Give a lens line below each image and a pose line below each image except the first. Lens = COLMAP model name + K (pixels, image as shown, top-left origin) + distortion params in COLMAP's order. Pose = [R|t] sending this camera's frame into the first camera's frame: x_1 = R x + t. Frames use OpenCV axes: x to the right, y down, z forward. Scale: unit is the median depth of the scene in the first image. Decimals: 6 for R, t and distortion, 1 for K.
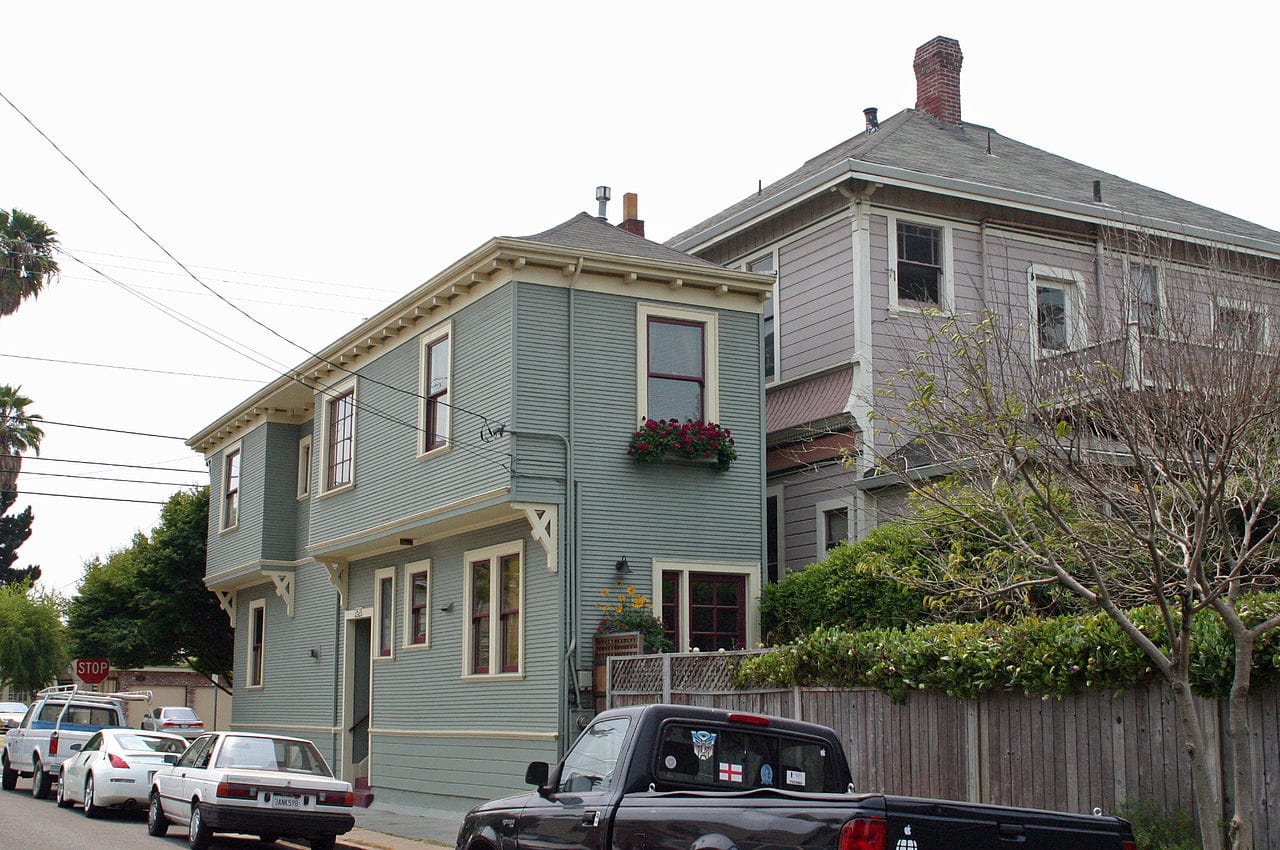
lens RADIAL K [[1661.8, 0, 640.0], [0, 1661.8, 425.0], [0, 0, 1]] dist [0.001382, -0.000892]
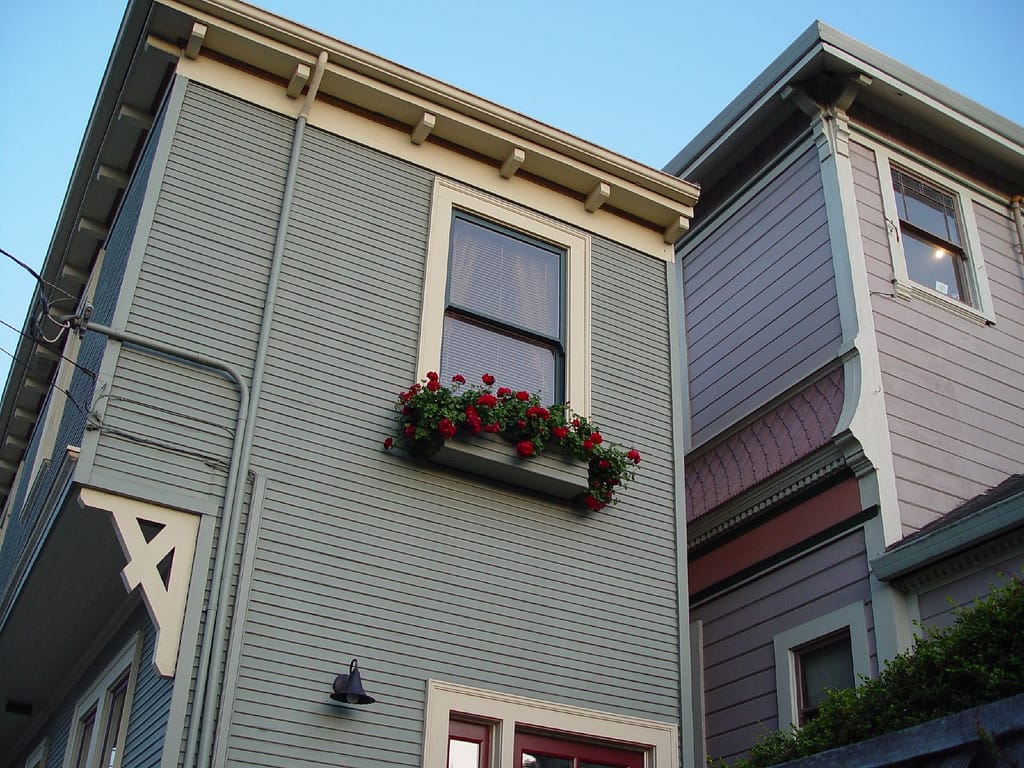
lens RADIAL K [[1192.4, 0, 512.0], [0, 1192.4, 384.0], [0, 0, 1]] dist [-0.144159, 0.027205]
pose [[0.999113, 0.042113, -0.000079, 0.024511], [-0.039573, 0.938212, -0.343791, 0.108324], [-0.014404, 0.343489, 0.939046, 0.681785]]
